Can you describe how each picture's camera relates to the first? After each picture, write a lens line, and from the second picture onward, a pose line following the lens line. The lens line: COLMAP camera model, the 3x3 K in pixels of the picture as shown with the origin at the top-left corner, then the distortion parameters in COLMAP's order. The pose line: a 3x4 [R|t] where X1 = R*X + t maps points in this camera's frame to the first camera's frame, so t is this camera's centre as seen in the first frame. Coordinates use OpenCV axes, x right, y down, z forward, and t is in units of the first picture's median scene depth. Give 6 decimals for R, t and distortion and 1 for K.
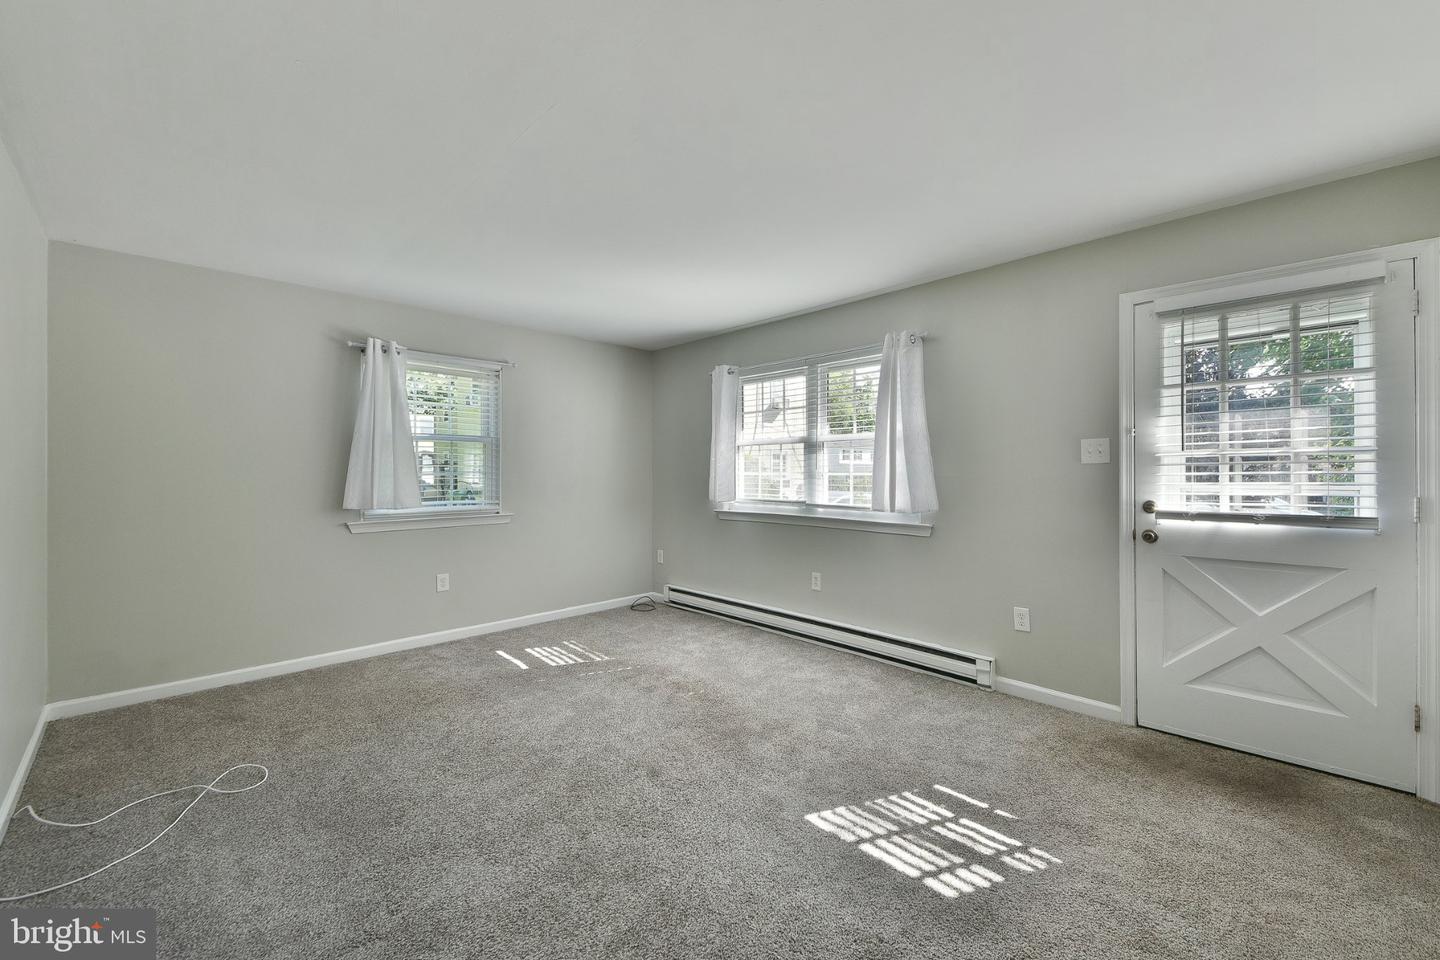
lens RADIAL K [[578.9, 0, 730.9], [0, 578.9, 473.2], [0, 0, 1]] dist [0.010008, -0.004531]
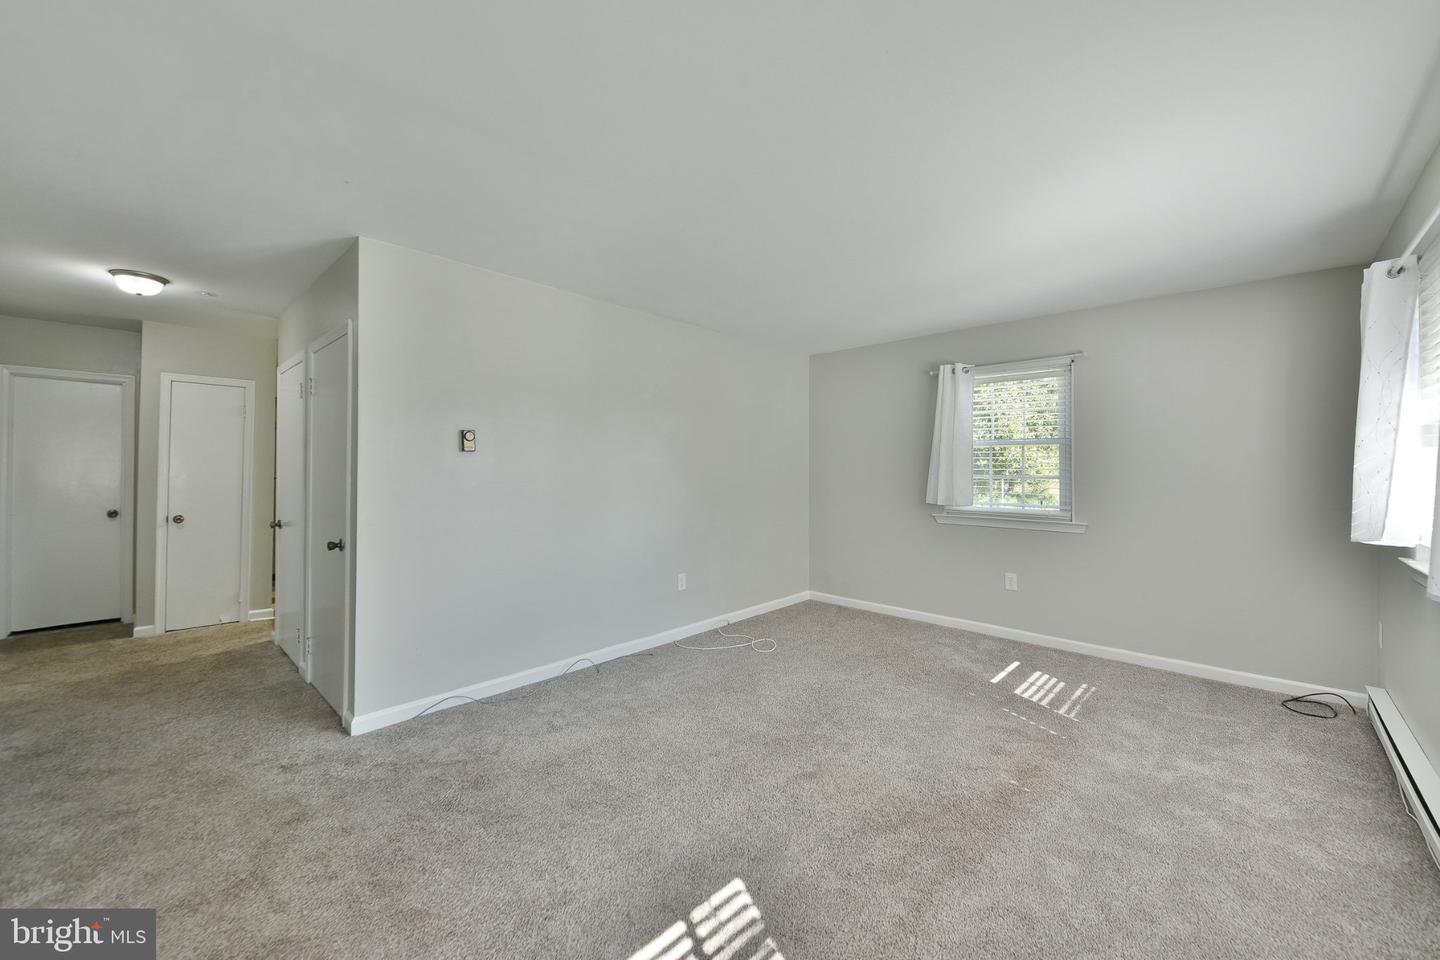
lens RADIAL K [[541.1, 0, 729.0], [0, 541.1, 472.9], [0, 0, 1]] dist [-0.000928, -0.000254]
pose [[0.026793, 0.006939, -0.999617, 0.511157], [-0.005669, 0.999961, 0.006790, -0.011234], [0.999625, 0.005484, 0.026831, 0.527386]]
